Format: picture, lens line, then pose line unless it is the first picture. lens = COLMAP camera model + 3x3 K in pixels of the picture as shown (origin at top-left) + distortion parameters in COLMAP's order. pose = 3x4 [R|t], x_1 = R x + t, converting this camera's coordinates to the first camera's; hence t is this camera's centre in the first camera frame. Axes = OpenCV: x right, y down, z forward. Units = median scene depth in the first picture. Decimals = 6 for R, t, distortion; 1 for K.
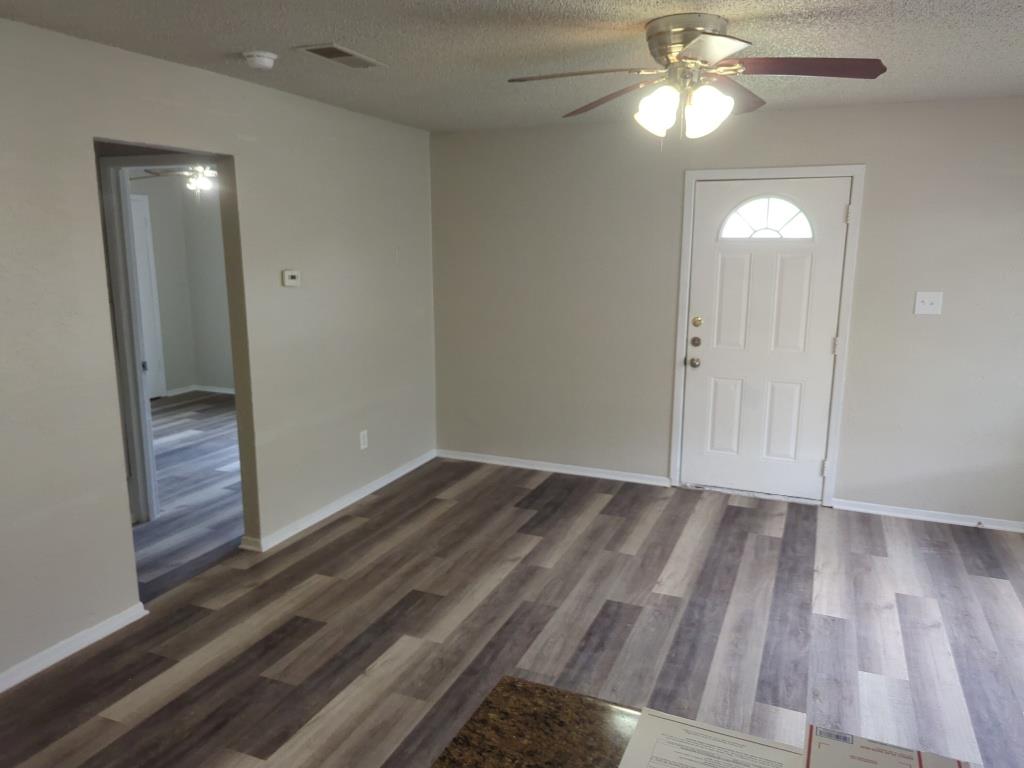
lens RADIAL K [[723.1, 0, 521.0], [0, 723.1, 384.8], [0, 0, 1]] dist [0.031475, -0.007733]
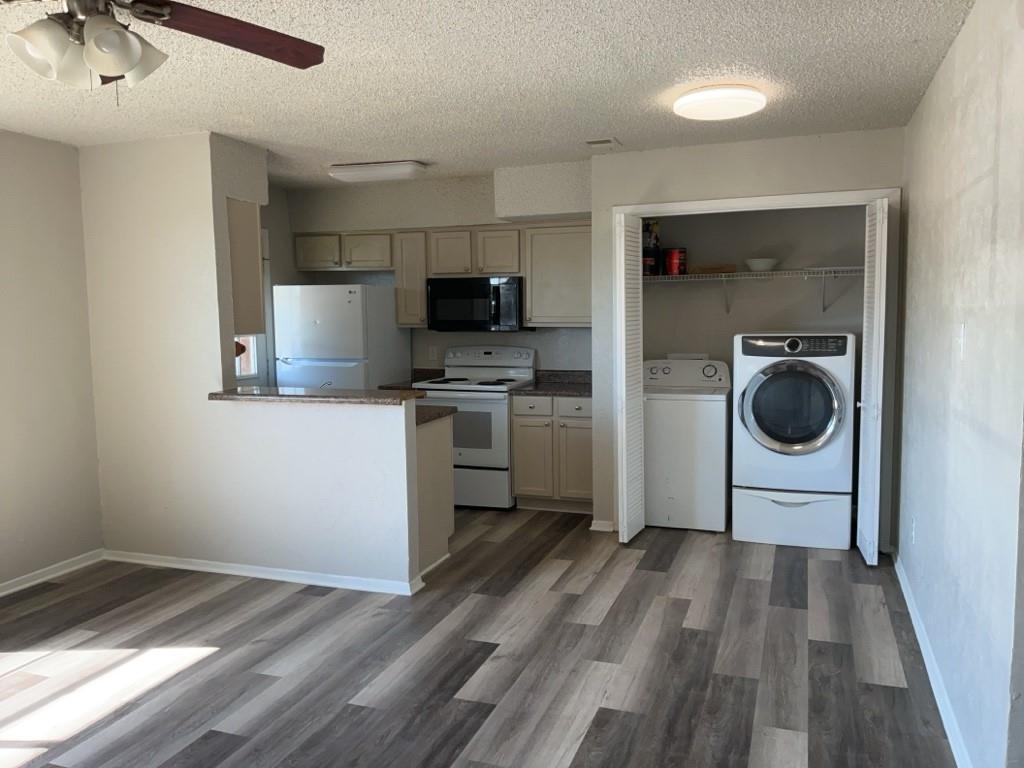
lens RADIAL K [[810.4, 0, 513.4], [0, 810.4, 385.5], [0, 0, 1]] dist [0.029161, -0.004696]
pose [[-0.998039, 0.011540, -0.061521, -0.091844], [-0.006327, 0.959228, 0.282562, -0.200004], [0.062273, 0.282397, -0.957274, 1.297034]]
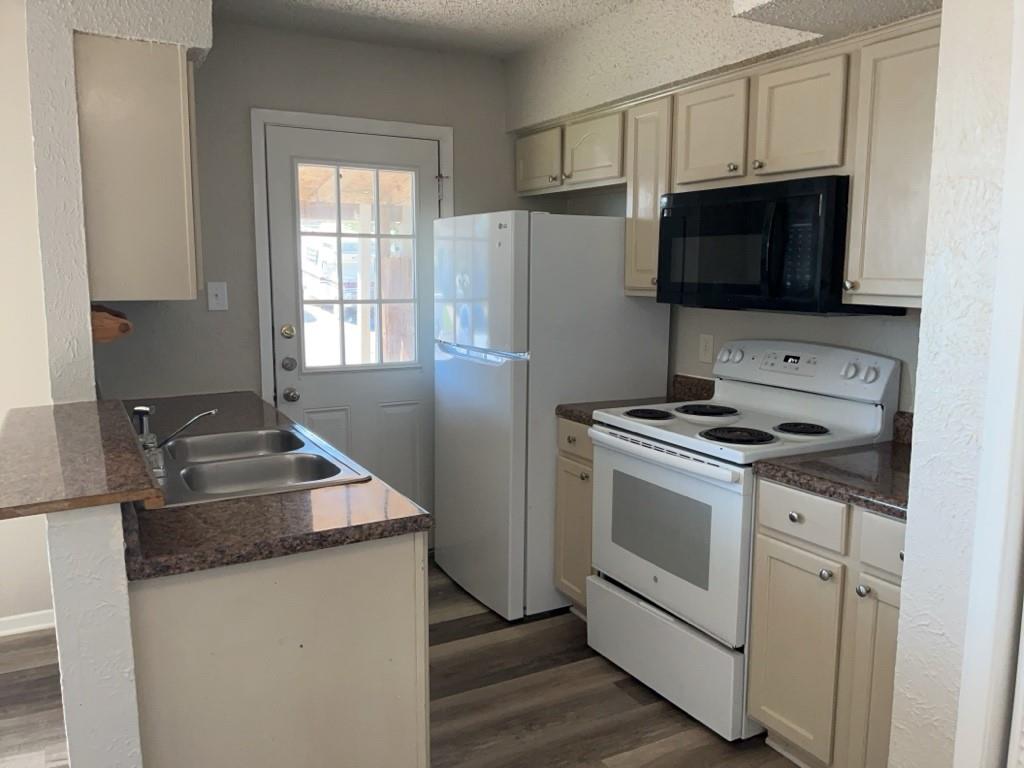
lens RADIAL K [[810.4, 0, 509.0], [0, 810.4, 383.4], [0, 0, 1]] dist [0.029161, -0.004696]
pose [[-0.783035, -0.094640, 0.614735, -0.415243], [0.113085, 0.950220, 0.290334, -0.010044], [-0.611611, 0.296859, -0.733353, 0.354448]]
